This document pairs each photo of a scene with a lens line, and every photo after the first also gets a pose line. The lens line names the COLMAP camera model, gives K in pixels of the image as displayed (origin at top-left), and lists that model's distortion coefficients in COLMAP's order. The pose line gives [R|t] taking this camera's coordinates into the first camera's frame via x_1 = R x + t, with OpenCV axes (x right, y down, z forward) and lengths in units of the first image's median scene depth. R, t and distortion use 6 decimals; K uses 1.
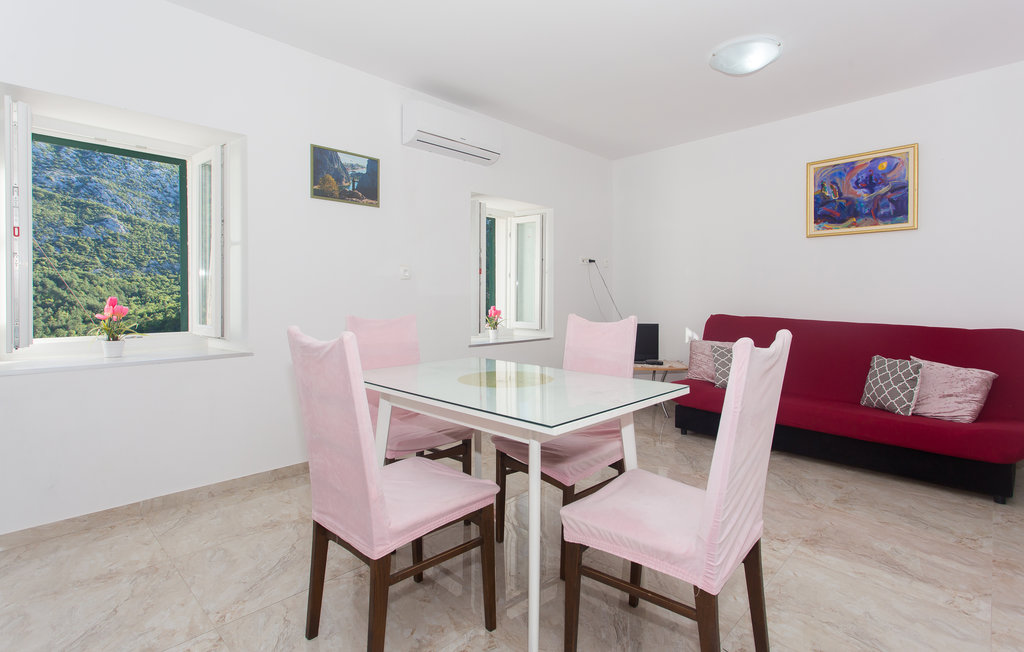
lens RADIAL K [[497.0, 0, 522.8], [0, 497.0, 302.4], [0, 0, 1]] dist [0.000434, 0.001441]
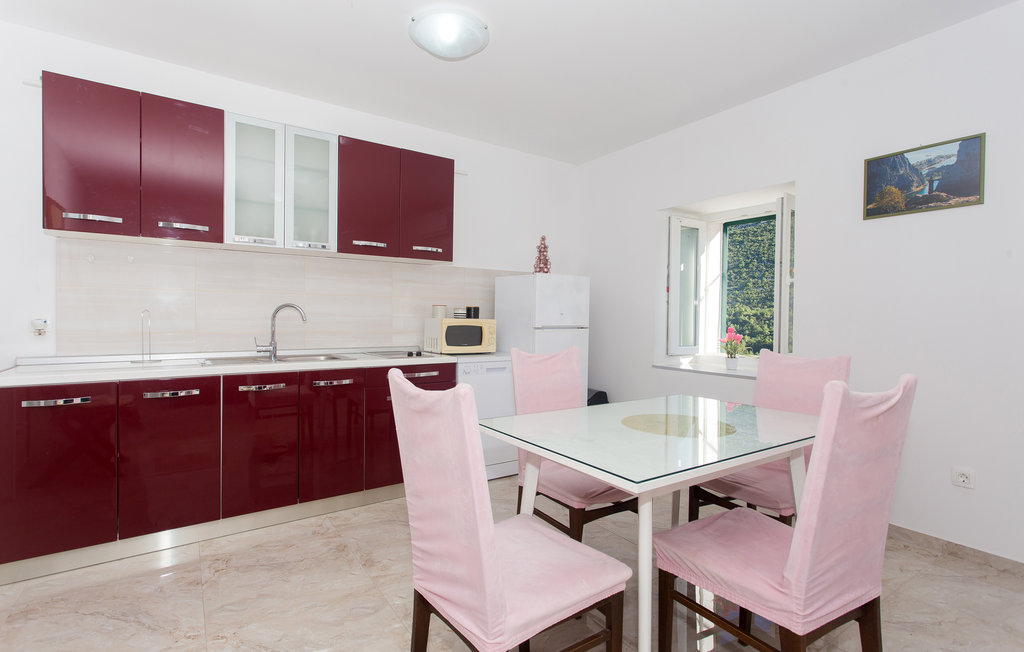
lens RADIAL K [[497.0, 0, 511.7], [0, 497.0, 324.5], [0, 0, 1]] dist [0.000434, 0.001441]
pose [[-0.211466, 0.008130, -0.977351, 0.648150], [-0.031163, 0.999401, 0.015056, -0.019236], [0.976888, 0.033641, -0.211086, 0.649449]]
